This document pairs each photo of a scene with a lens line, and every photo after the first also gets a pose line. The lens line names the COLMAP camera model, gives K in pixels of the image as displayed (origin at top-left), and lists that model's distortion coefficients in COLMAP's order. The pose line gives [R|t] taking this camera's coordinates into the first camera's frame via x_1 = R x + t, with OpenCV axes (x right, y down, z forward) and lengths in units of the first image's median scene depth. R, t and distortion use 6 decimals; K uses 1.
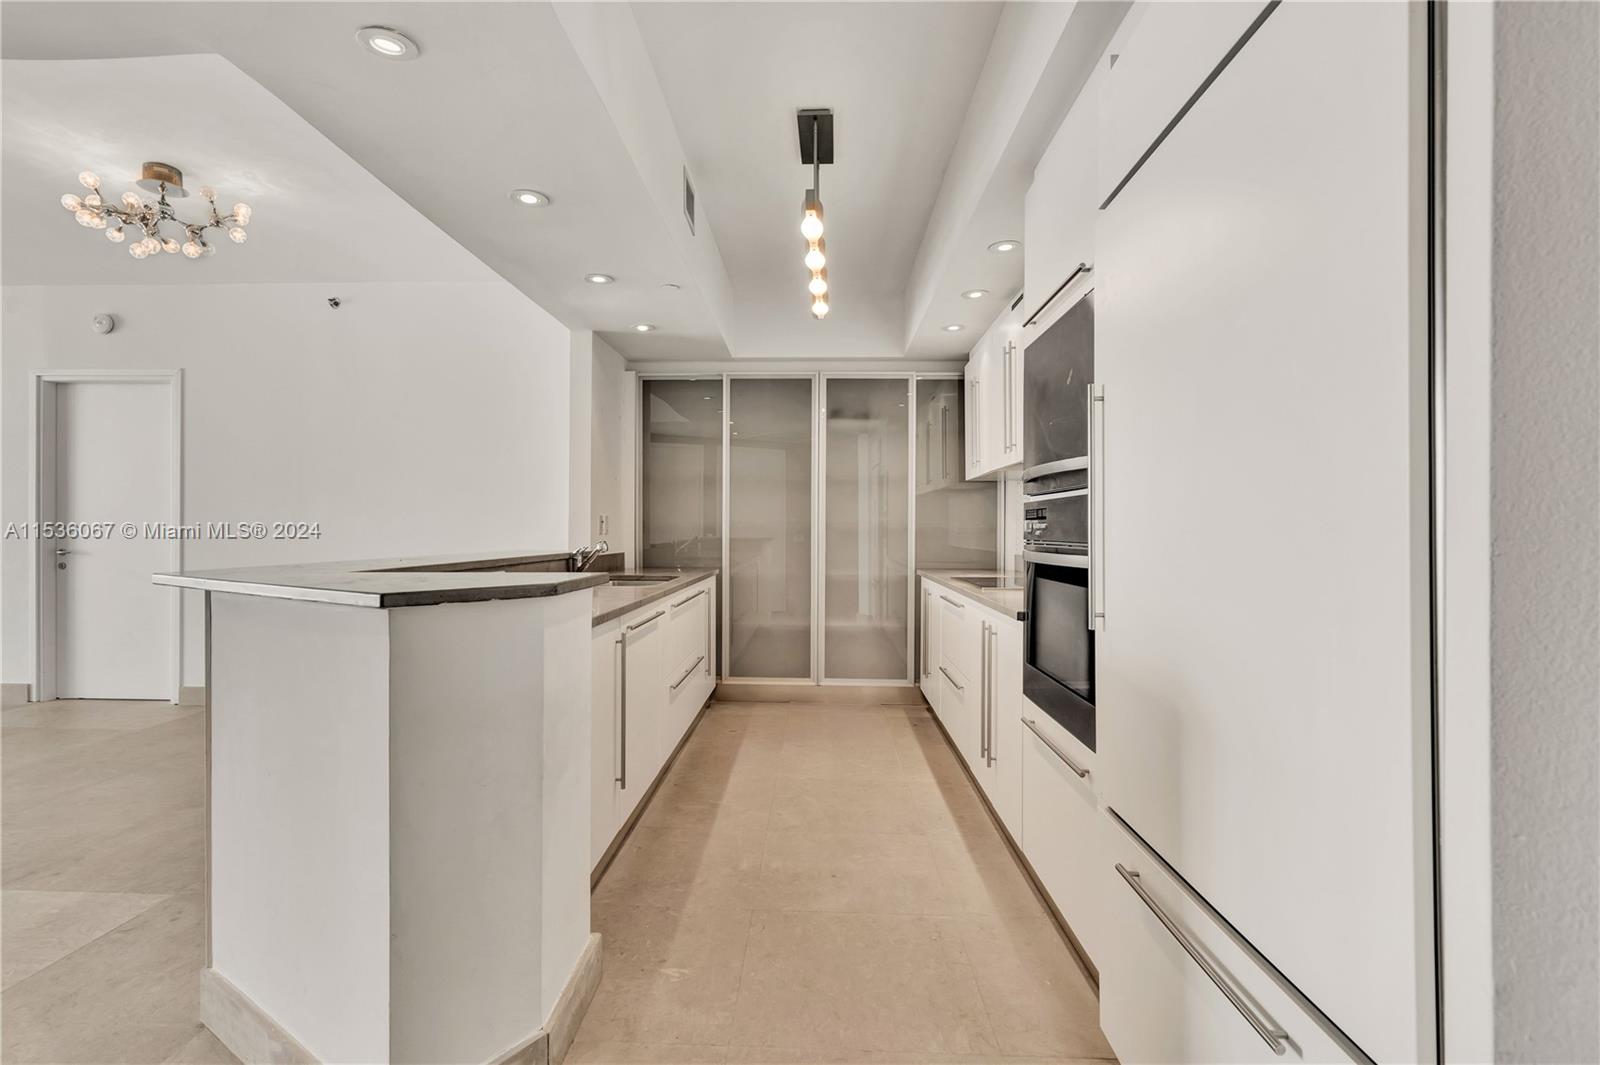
lens RADIAL K [[765.8, 0, 779.6], [0, 765.8, 528.1], [0, 0, 1]] dist [-0.000735, 0.002313]
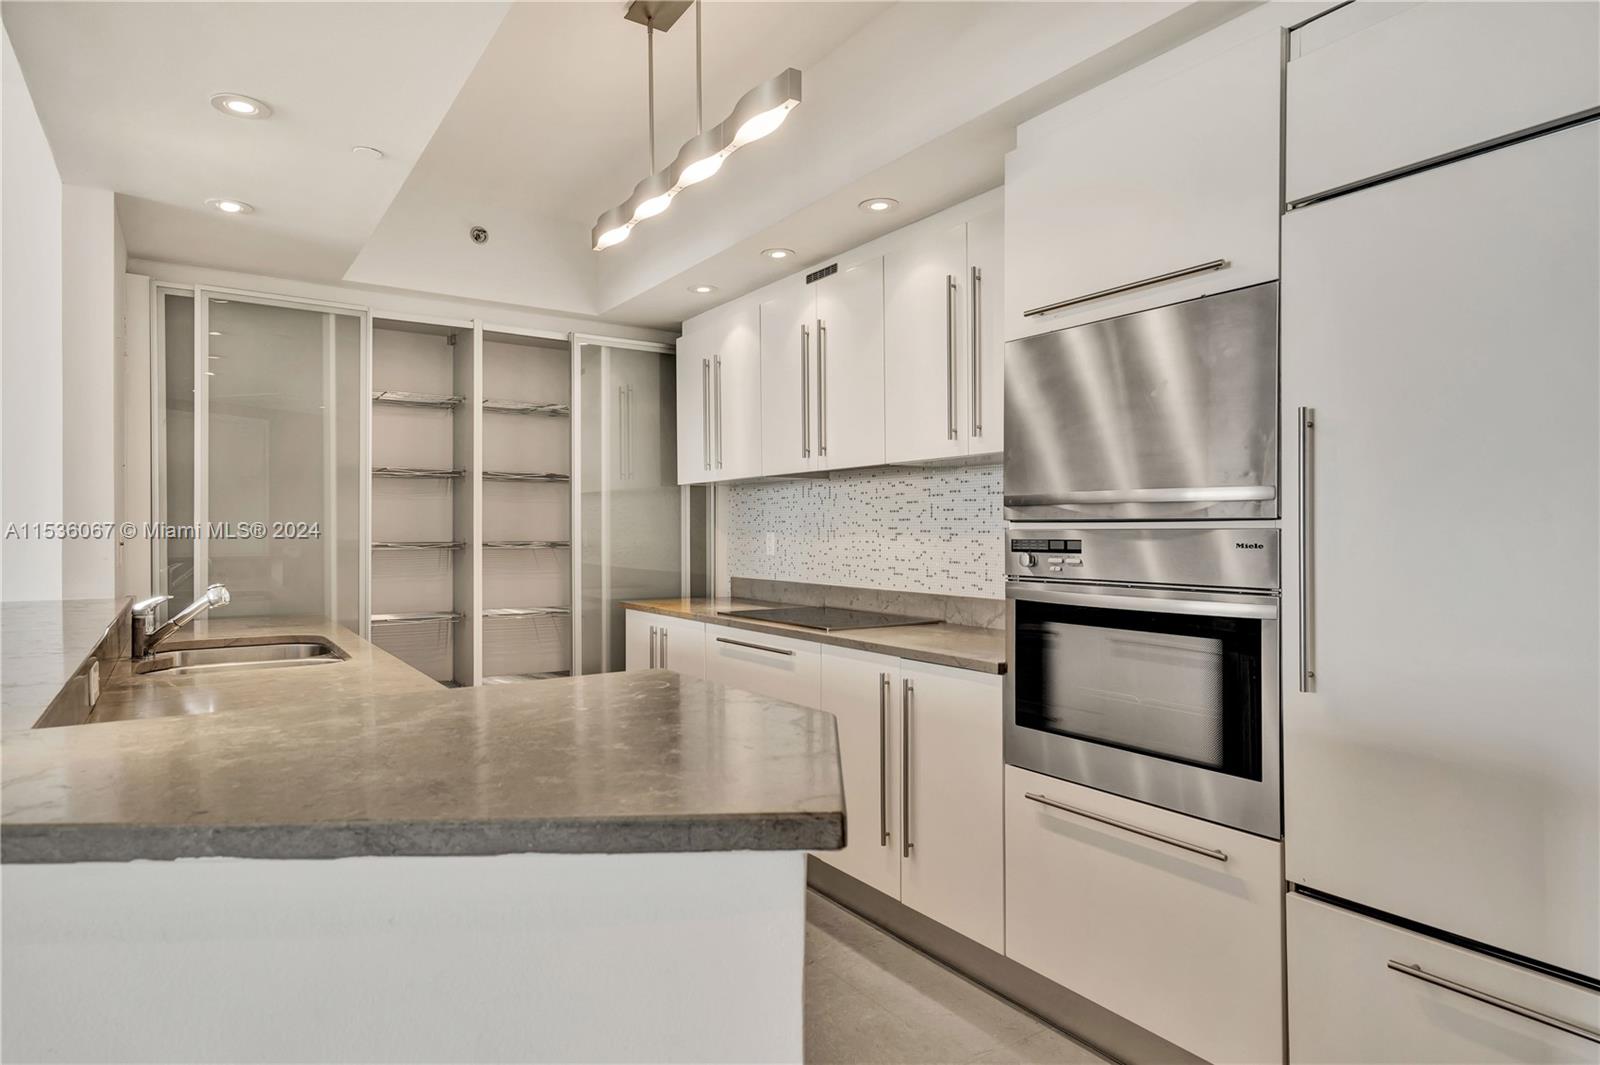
lens RADIAL K [[915.3, 0, 755.4], [0, 915.3, 528.1], [0, 0, 1]] dist [-0.007640, -0.001093]
pose [[0.797248, -0.004825, 0.603633, -0.346907], [0.001937, 0.999983, 0.005434, -0.029915], [-0.603649, -0.003163, 0.797244, 0.272076]]
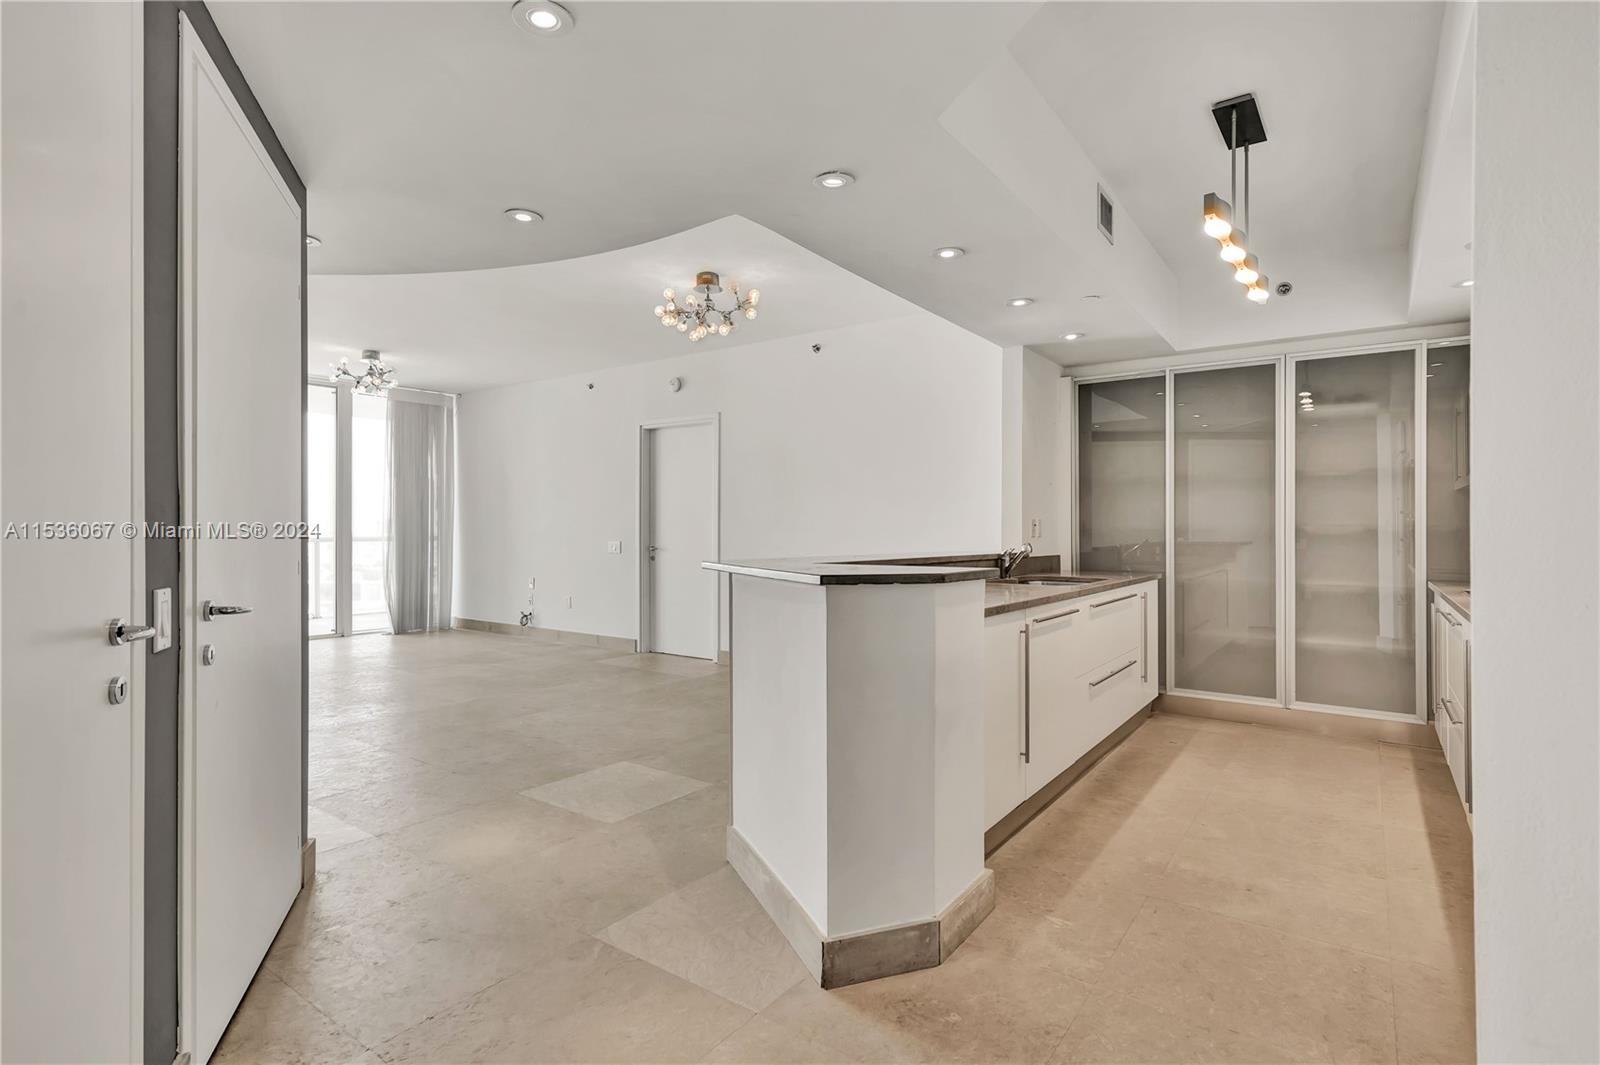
lens RADIAL K [[797.6, 0, 786.0], [0, 797.6, 526.1], [0, 0, 1]] dist [0.014711, -0.001083]
pose [[0.835574, -0.004977, -0.549356, 0.113241], [0.001691, 0.999978, -0.006487, -0.000056], [0.549376, 0.004491, 0.835563, -0.137191]]
